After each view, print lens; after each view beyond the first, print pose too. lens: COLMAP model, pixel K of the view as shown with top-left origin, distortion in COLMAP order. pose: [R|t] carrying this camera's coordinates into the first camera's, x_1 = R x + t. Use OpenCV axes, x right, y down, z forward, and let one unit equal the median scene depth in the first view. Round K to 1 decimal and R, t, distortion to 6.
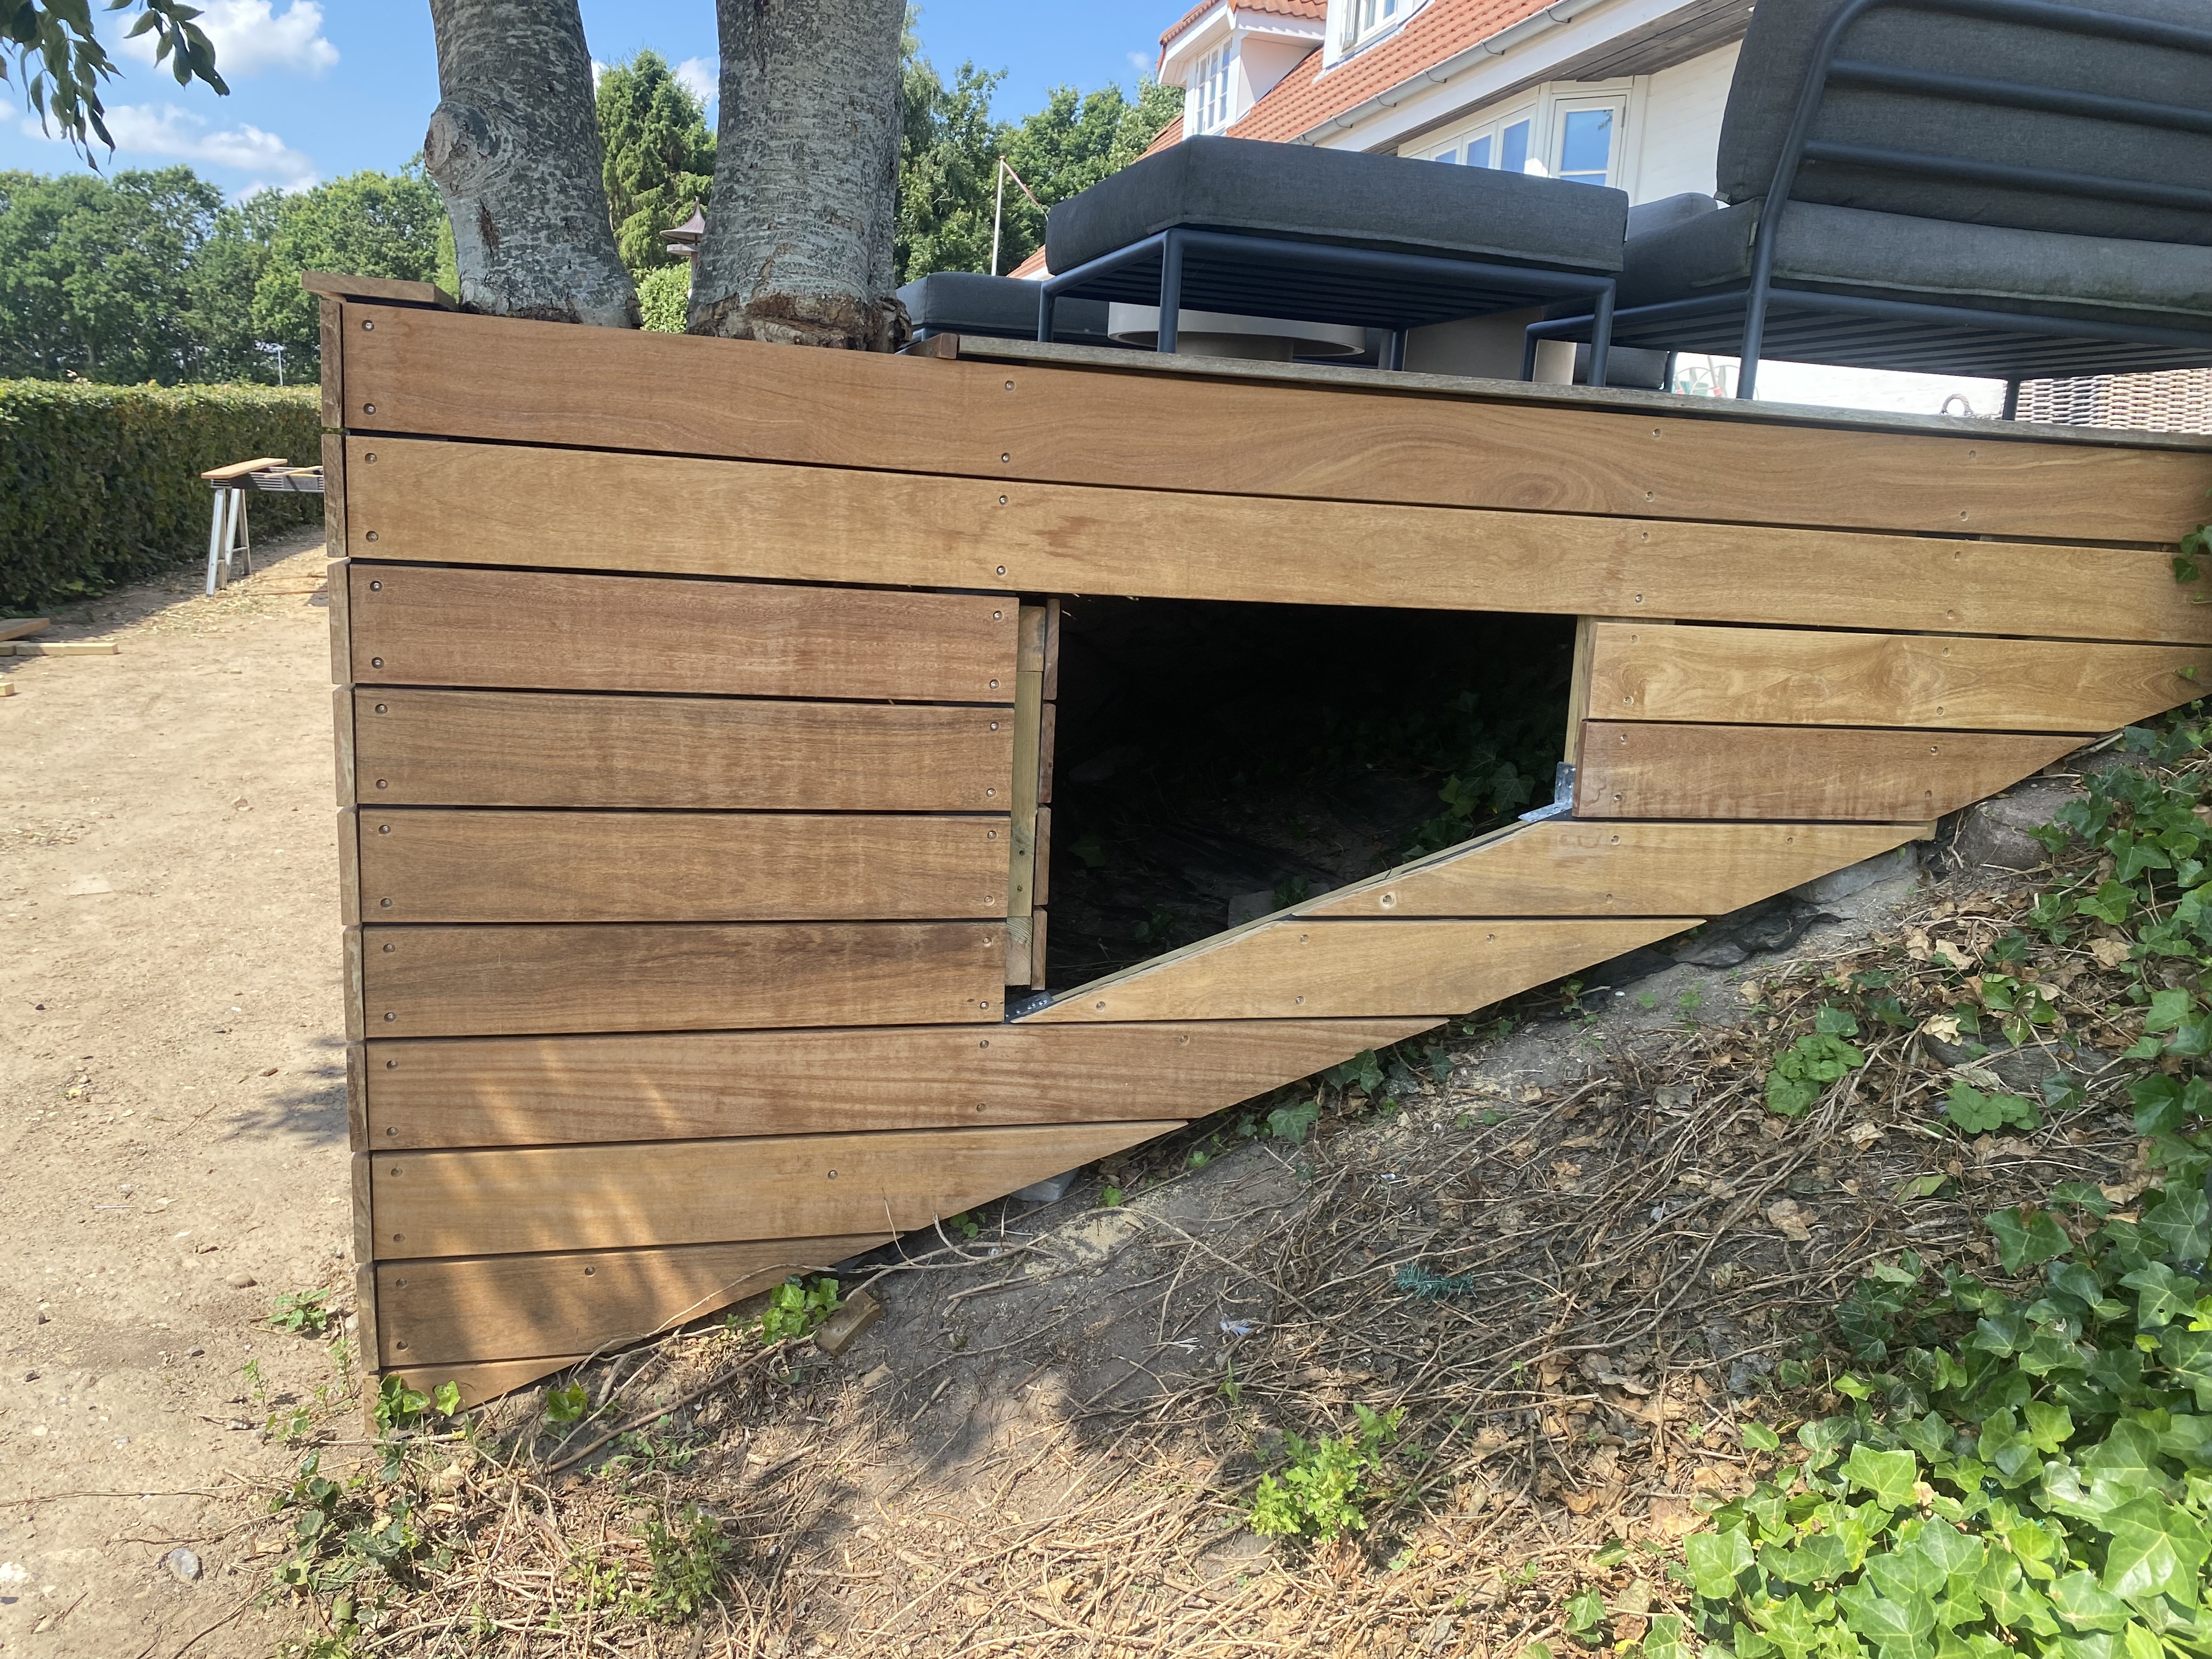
lens RADIAL K [[1670.3, 0, 1111.4], [0, 1670.3, 820.3], [0, 0, 1]] dist [0.028083, -0.033875]
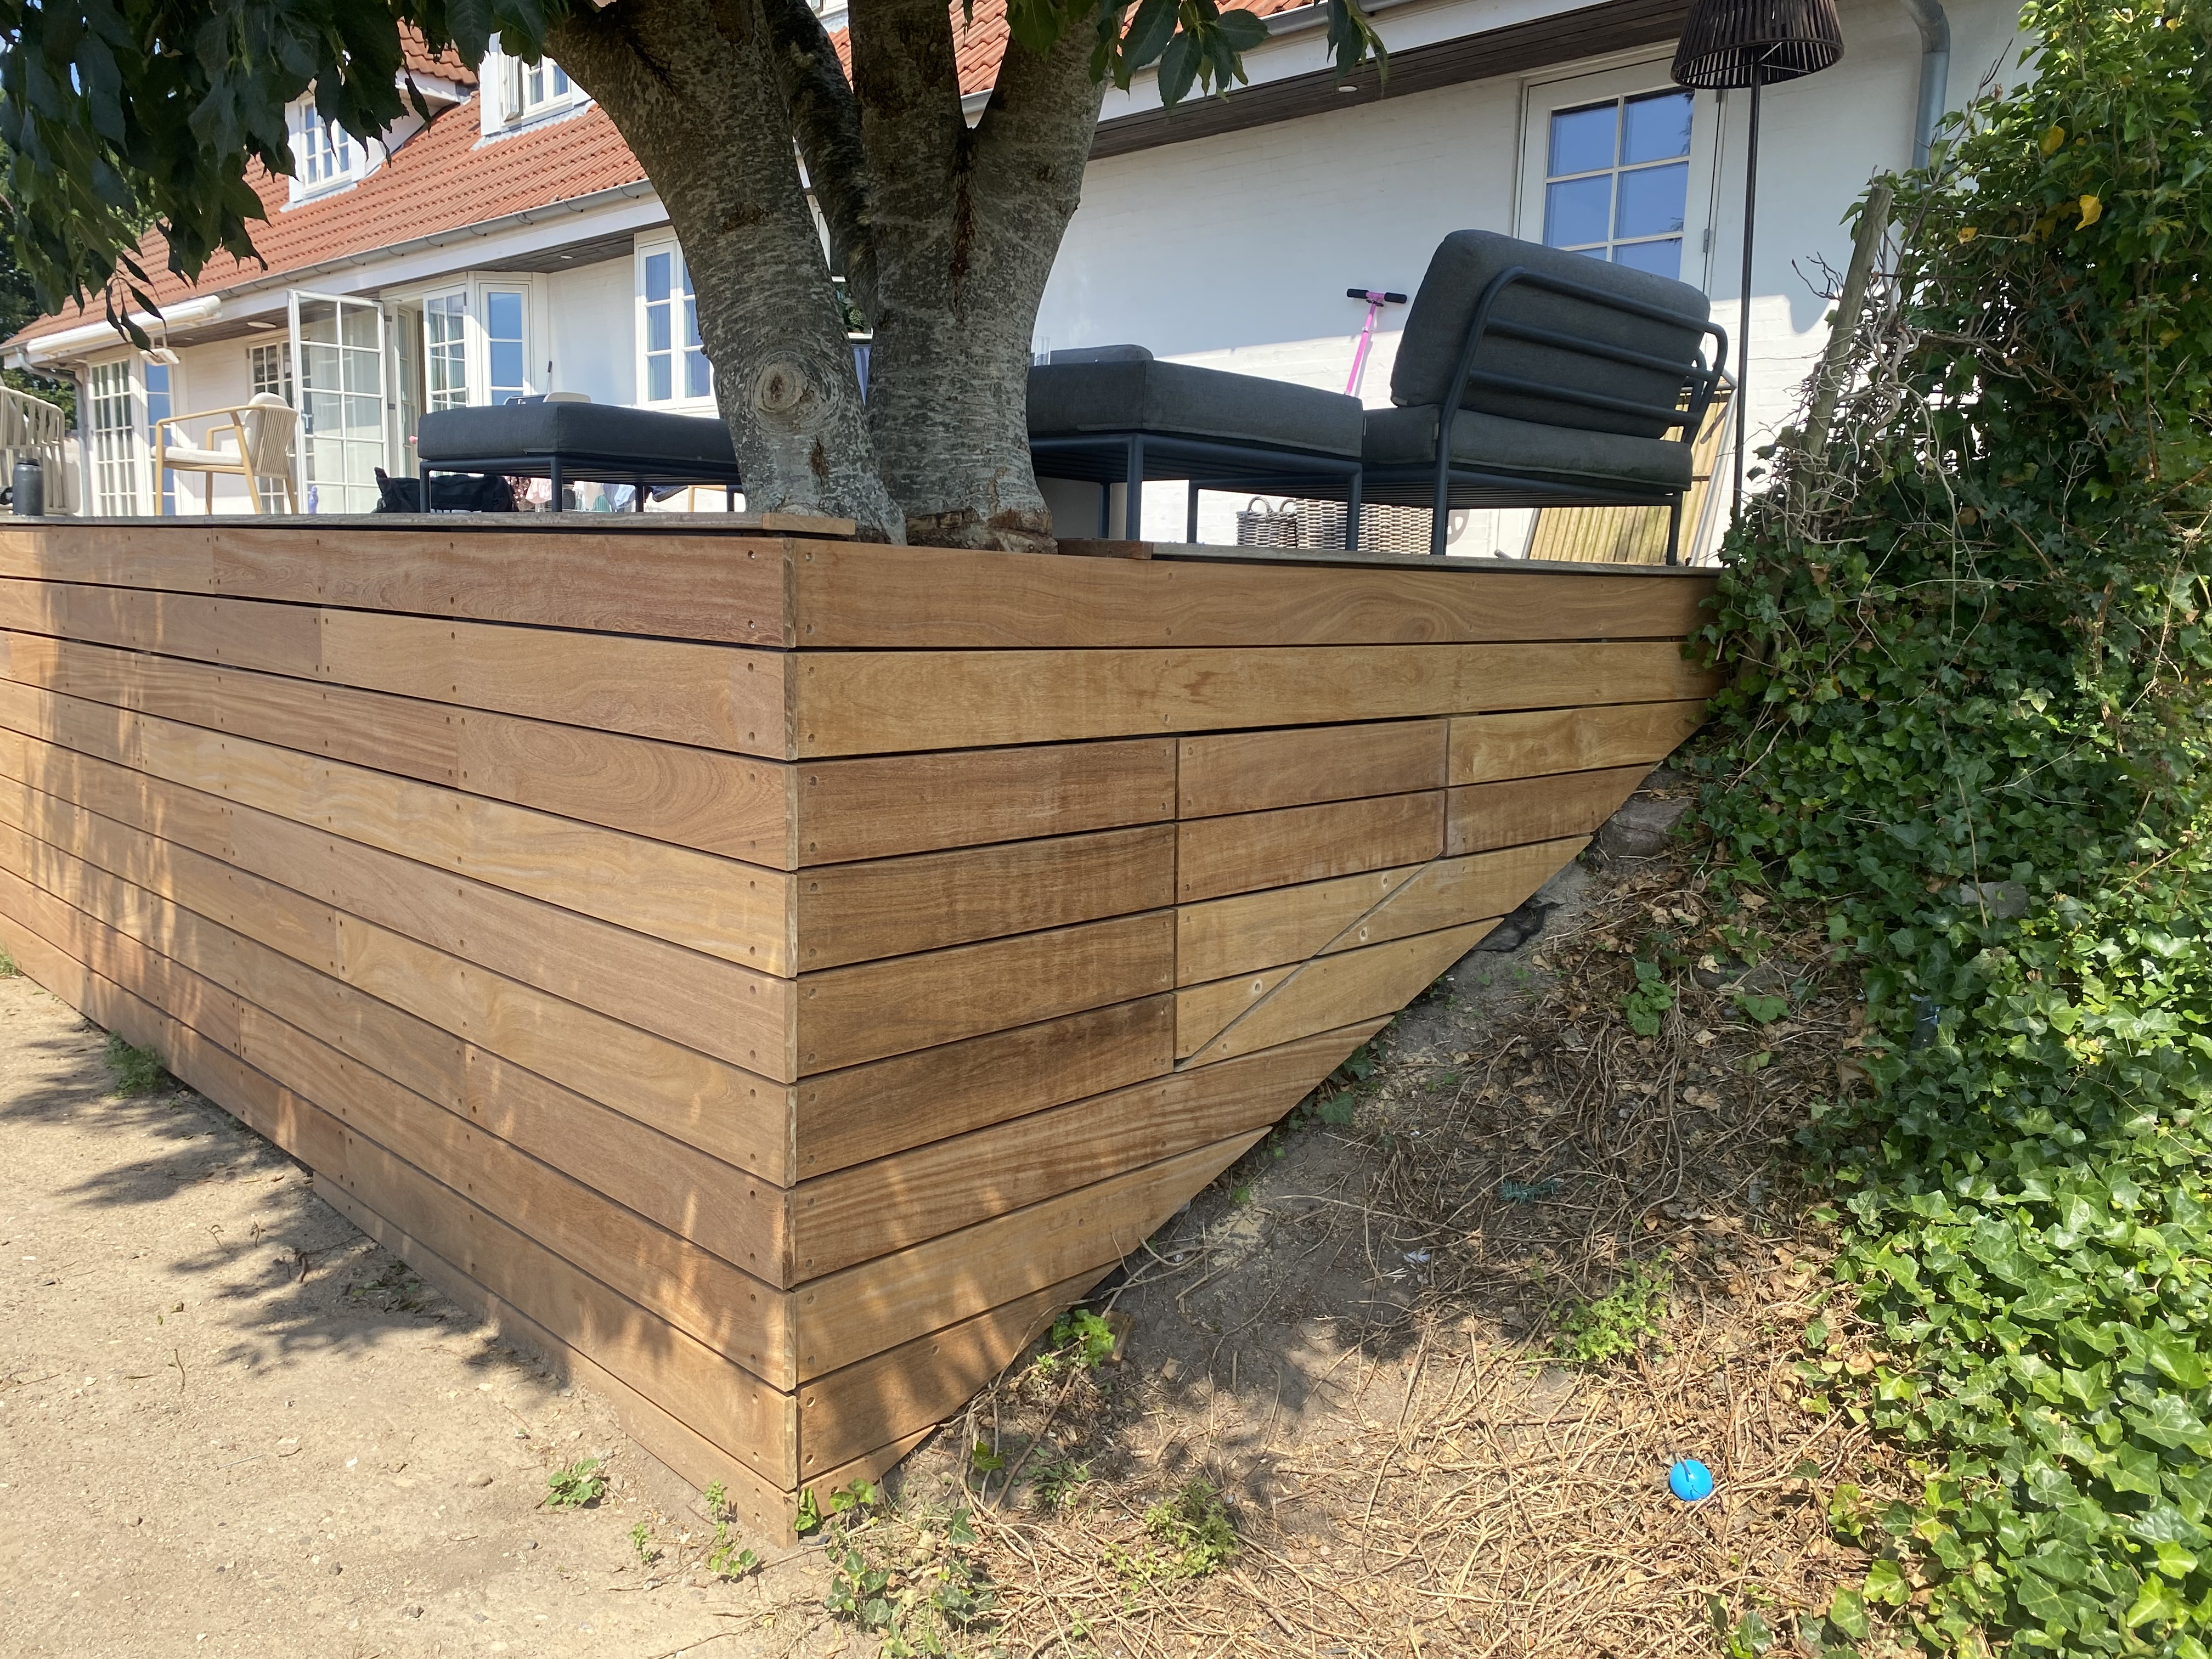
lens RADIAL K [[1670.3, 0, 1072.7], [0, 1670.3, 836.5], [0, 0, 1]] dist [0.028083, -0.033875]
pose [[0.860351, -0.112070, 0.497228, -0.767719], [0.120192, 0.992626, 0.015759, -0.088265], [-0.495328, 0.046204, 0.867477, -0.064692]]
